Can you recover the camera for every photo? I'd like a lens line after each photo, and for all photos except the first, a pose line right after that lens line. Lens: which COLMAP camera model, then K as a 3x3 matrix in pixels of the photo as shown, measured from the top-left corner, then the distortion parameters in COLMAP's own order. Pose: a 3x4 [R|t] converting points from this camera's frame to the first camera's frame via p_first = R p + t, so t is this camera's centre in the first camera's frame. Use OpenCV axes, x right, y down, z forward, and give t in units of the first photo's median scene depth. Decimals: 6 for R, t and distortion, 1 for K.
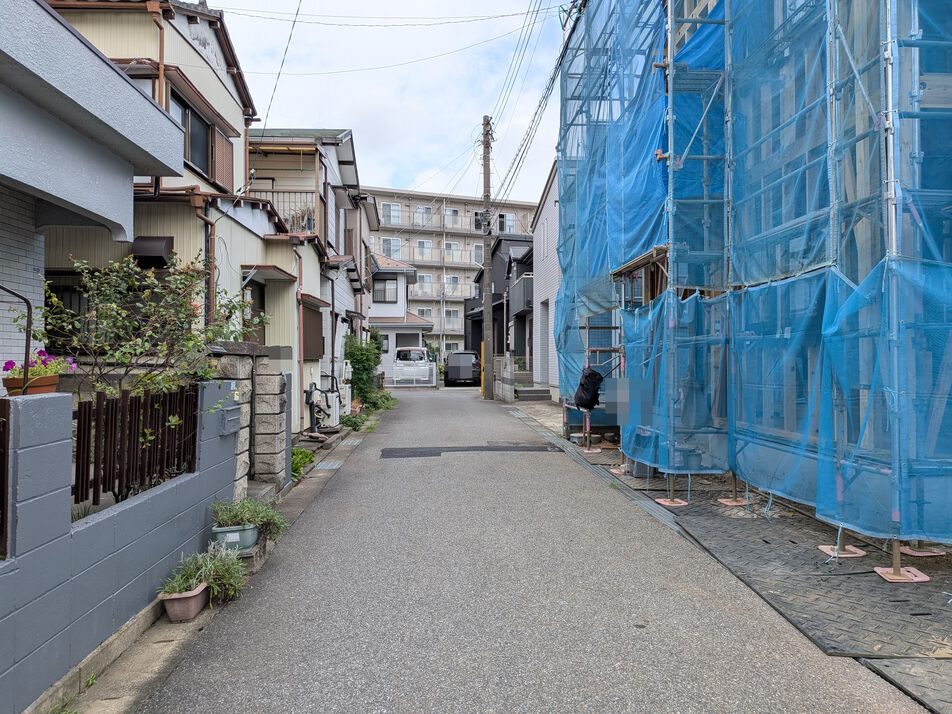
lens RADIAL K [[674.3, 0, 476.0], [0, 674.3, 357.6], [0, 0, 1]] dist [0.033712, -0.048921]
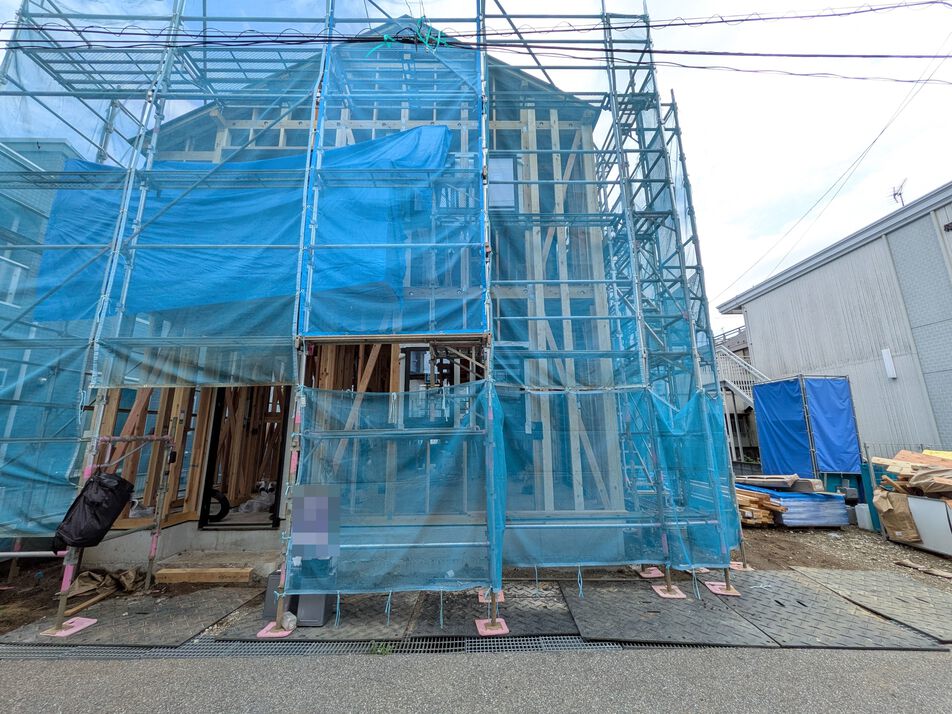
lens RADIAL K [[376.9, 0, 476.7], [0, 376.9, 356.1], [0, 0, 1]] dist [-0.002486, 0.000731]
pose [[0.045450, 0.205966, 0.977503, -0.382311], [0.003149, 0.978480, -0.206318, -0.037467], [-0.998962, 0.012455, 0.043823, 1.515678]]
